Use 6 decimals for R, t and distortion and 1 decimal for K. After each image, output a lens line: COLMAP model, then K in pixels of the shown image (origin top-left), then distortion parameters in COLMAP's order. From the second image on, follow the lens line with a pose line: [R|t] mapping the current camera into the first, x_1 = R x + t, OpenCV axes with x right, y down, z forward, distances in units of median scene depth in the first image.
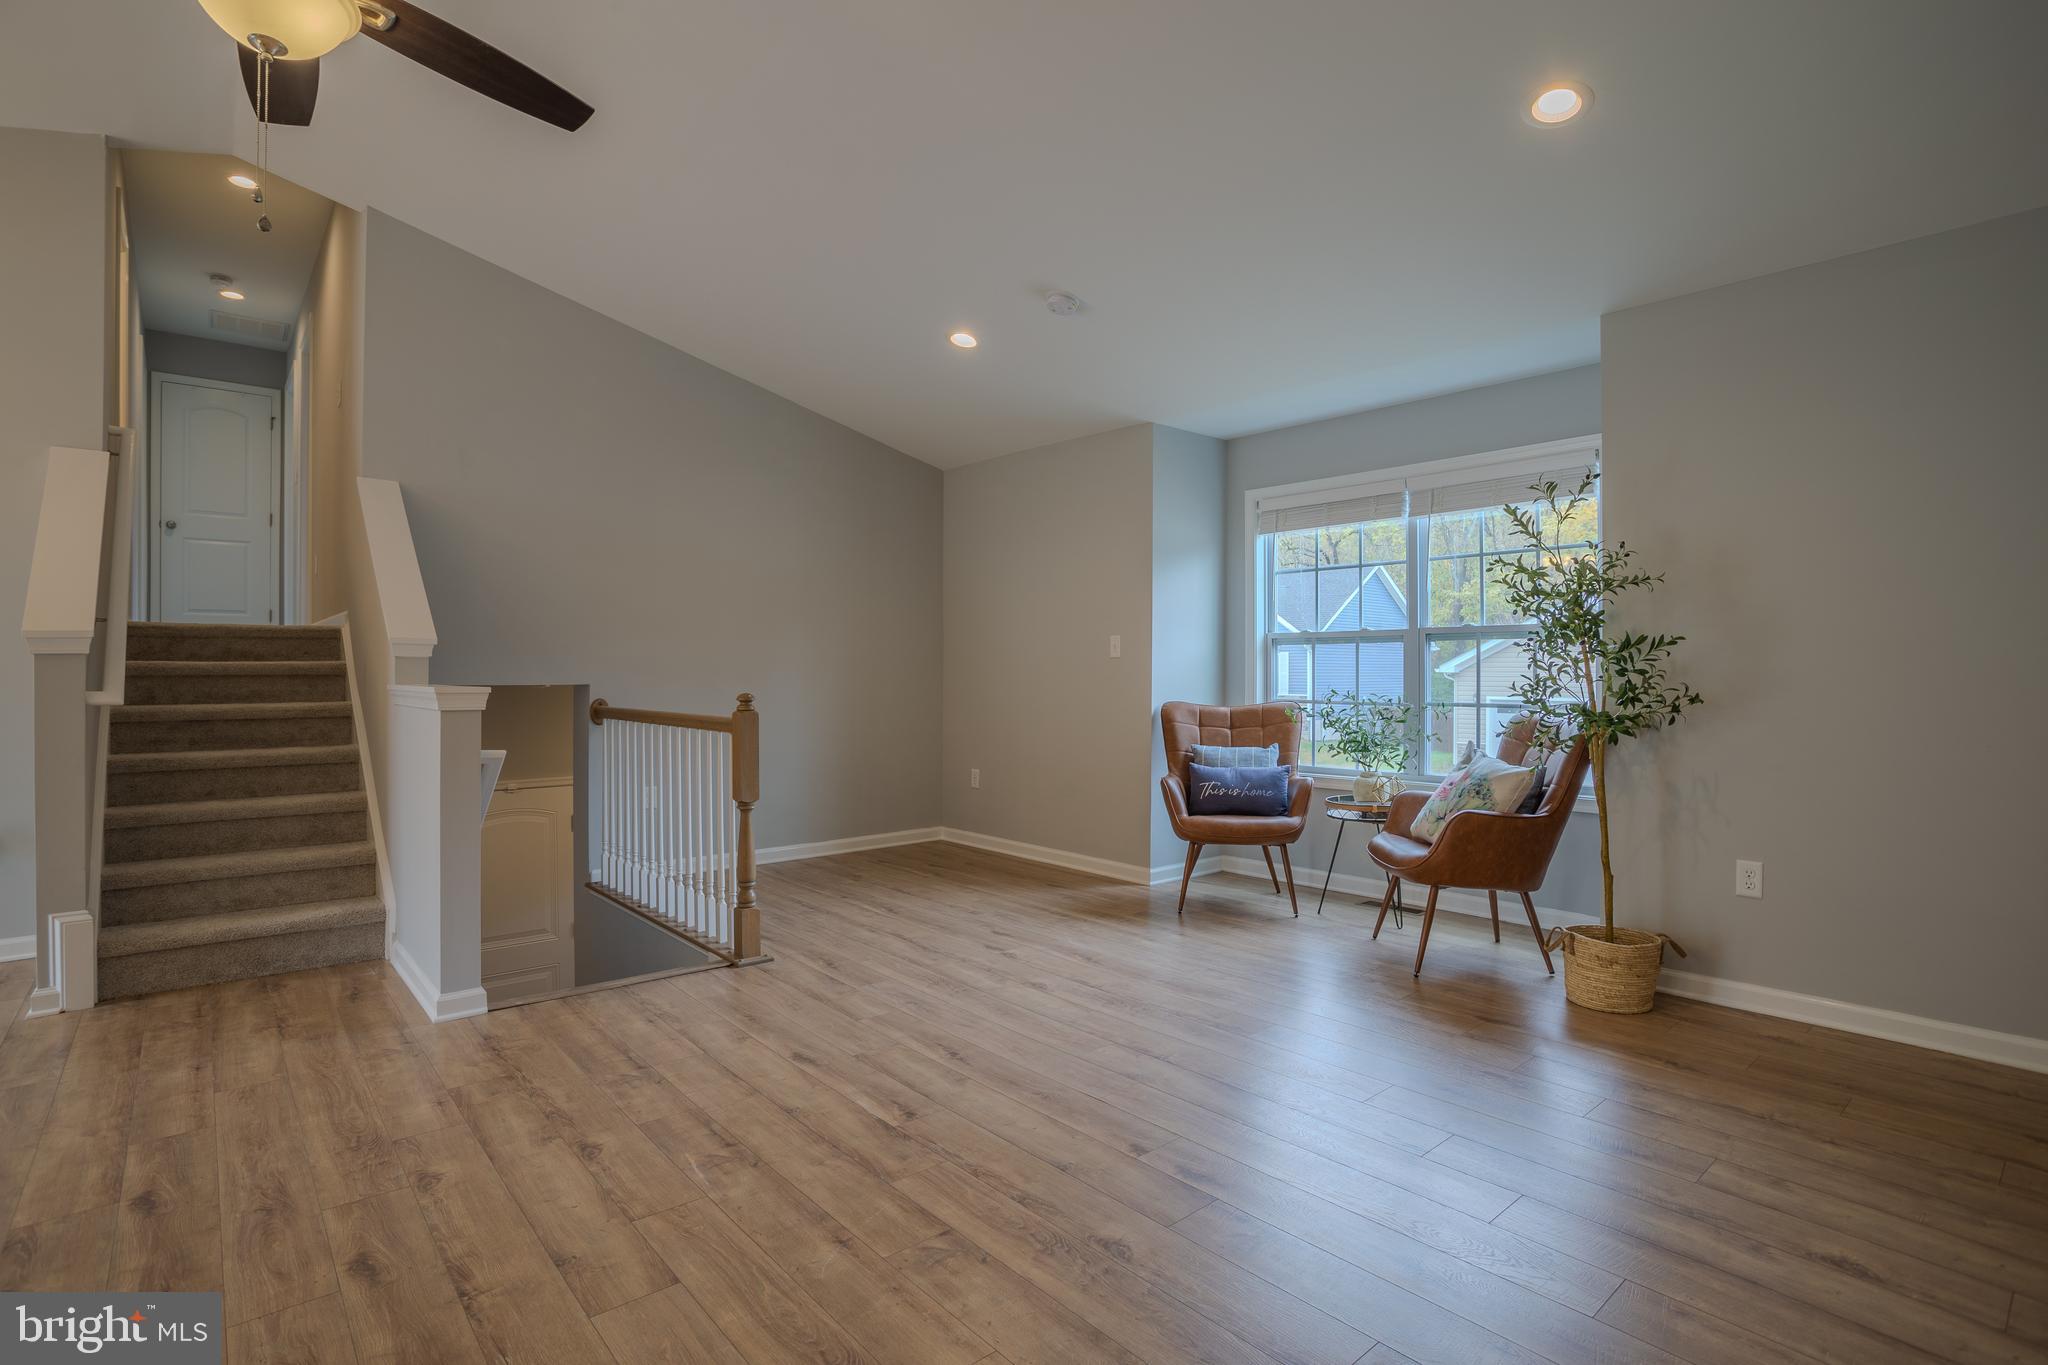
lens RADIAL K [[1004.3, 0, 1016.0], [0, 1004.3, 676.2], [0, 0, 1]] dist [-0.078755, 0.034772]
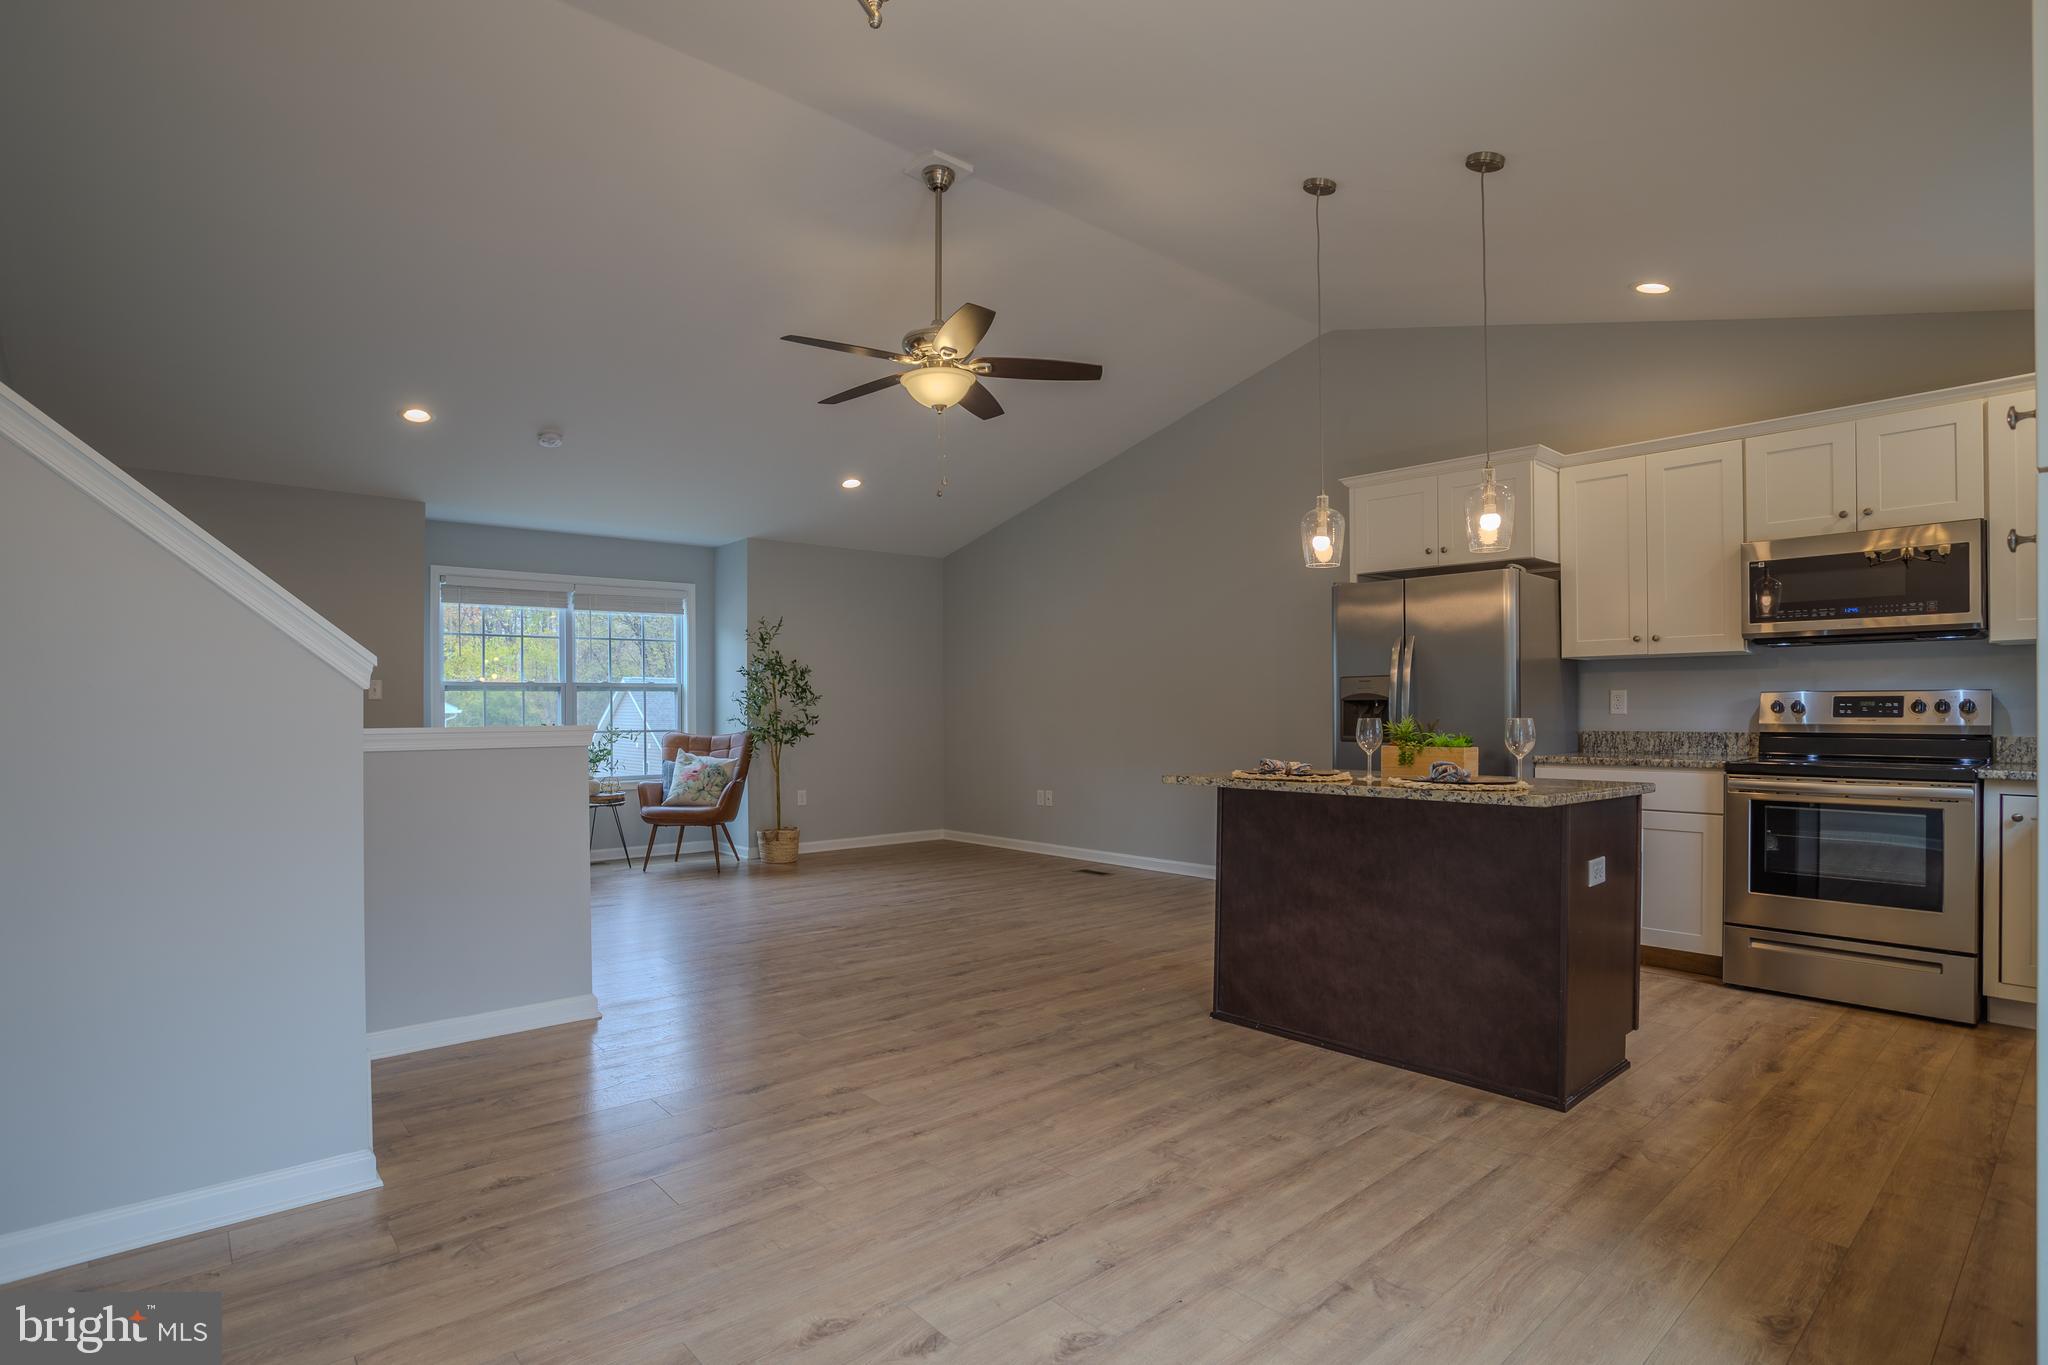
lens RADIAL K [[1019.3, 0, 1021.0], [0, 1019.3, 713.1], [0, 0, 1]] dist [-0.070589, 0.031799]
pose [[-0.010983, -0.004847, 0.999928, -1.519964], [0.010304, 0.999935, 0.004960, -0.003146], [-0.999887, 0.010358, -0.010932, 0.436768]]
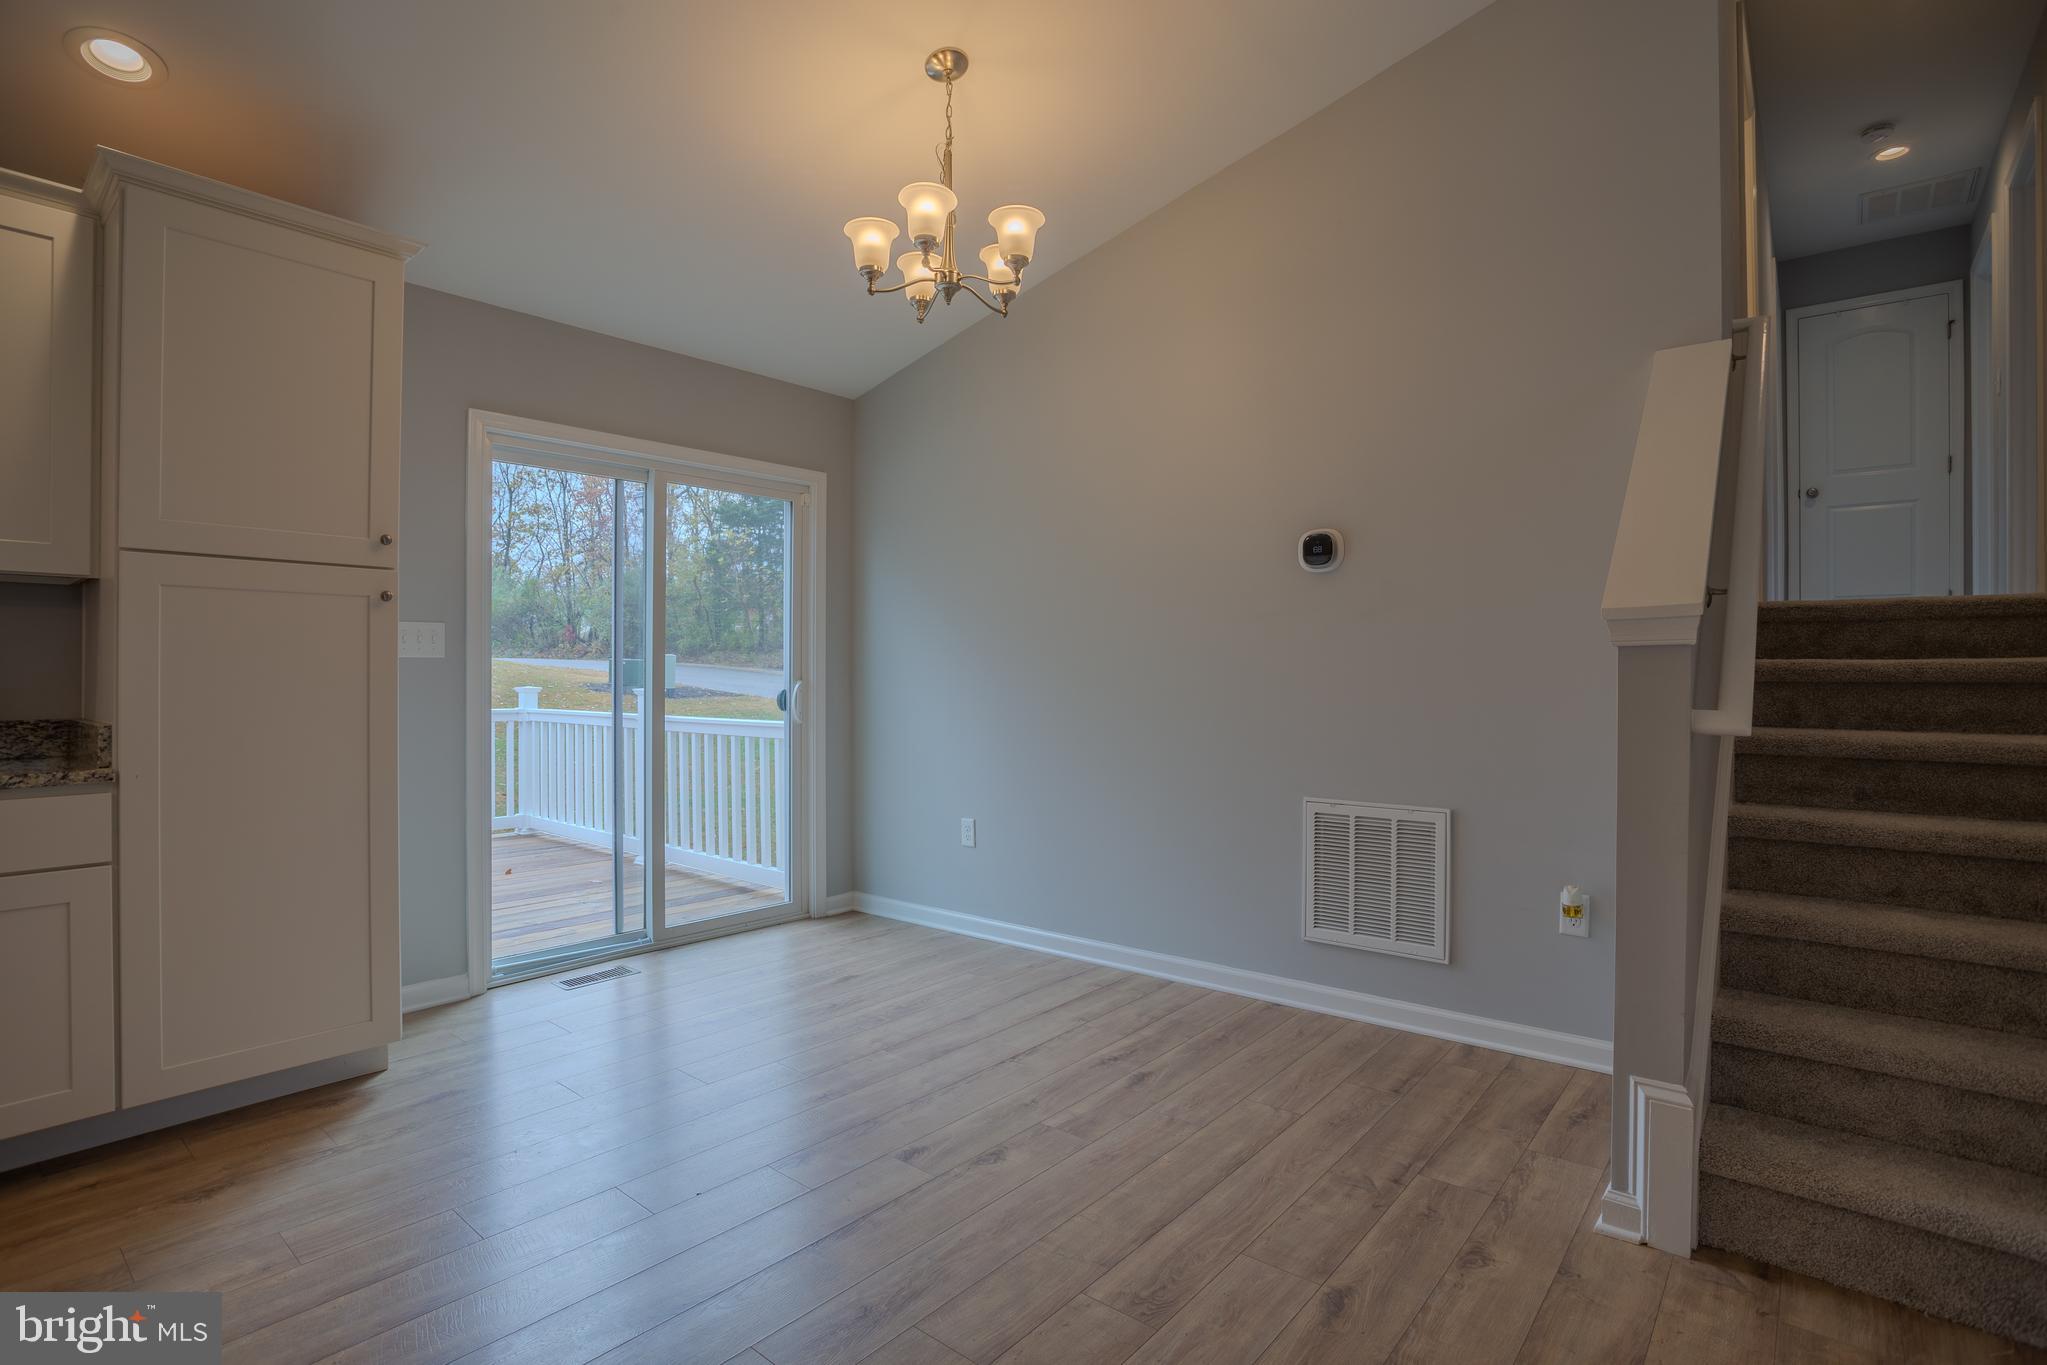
lens RADIAL K [[992.2, 0, 1022.7], [0, 992.2, 674.0], [0, 0, 1]] dist [-0.067826, 0.028537]
pose [[0.167684, 0.000728, -0.985841, -0.406229], [-0.007047, 0.999975, -0.000461, -0.002354], [0.985816, 0.007024, 0.167685, 0.443773]]
